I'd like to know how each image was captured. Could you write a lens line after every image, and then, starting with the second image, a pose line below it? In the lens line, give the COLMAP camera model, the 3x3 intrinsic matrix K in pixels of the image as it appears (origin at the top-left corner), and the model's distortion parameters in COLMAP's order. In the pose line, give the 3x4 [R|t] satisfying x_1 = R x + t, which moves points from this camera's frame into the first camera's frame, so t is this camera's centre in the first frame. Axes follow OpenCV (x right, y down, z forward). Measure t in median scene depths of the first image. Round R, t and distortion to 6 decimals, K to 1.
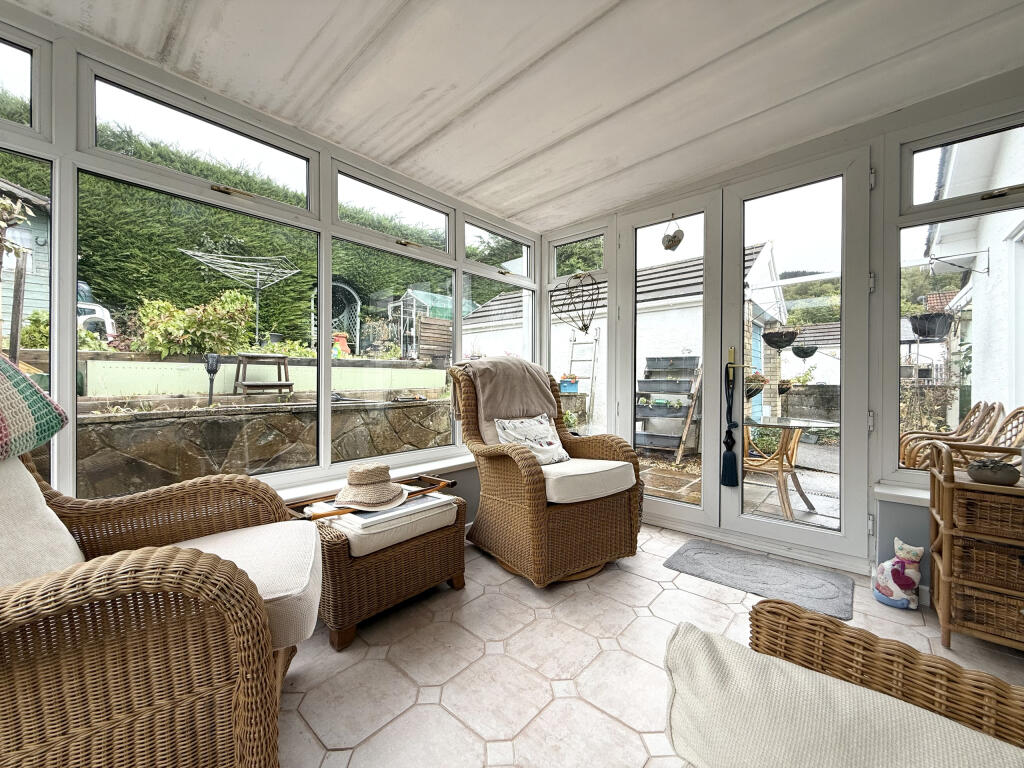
lens RADIAL K [[406.8, 0, 511.4], [0, 406.8, 381.7], [0, 0, 1]] dist [-0.000625, -0.000218]
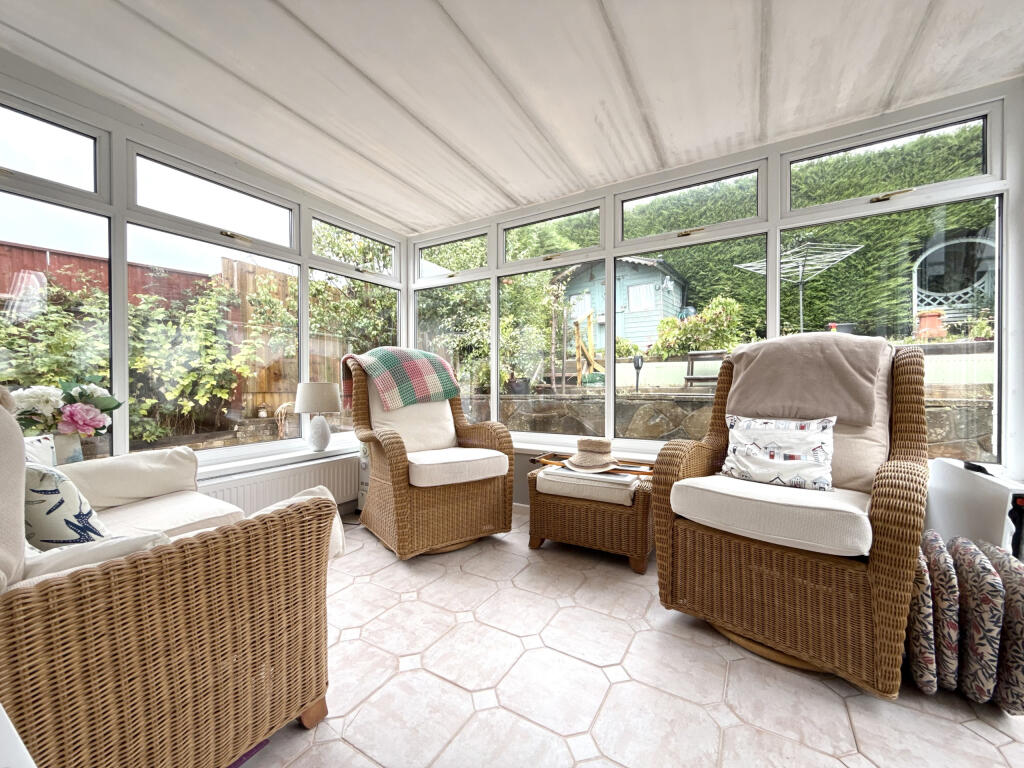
lens RADIAL K [[406.8, 0, 511.1], [0, 406.8, 382.3], [0, 0, 1]] dist [-0.000625, -0.000218]
pose [[0.183698, 0.003286, -0.982977, 0.200991], [0.004824, 0.999979, 0.004245, 0.005595], [0.982971, -0.005522, 0.183678, 0.122190]]
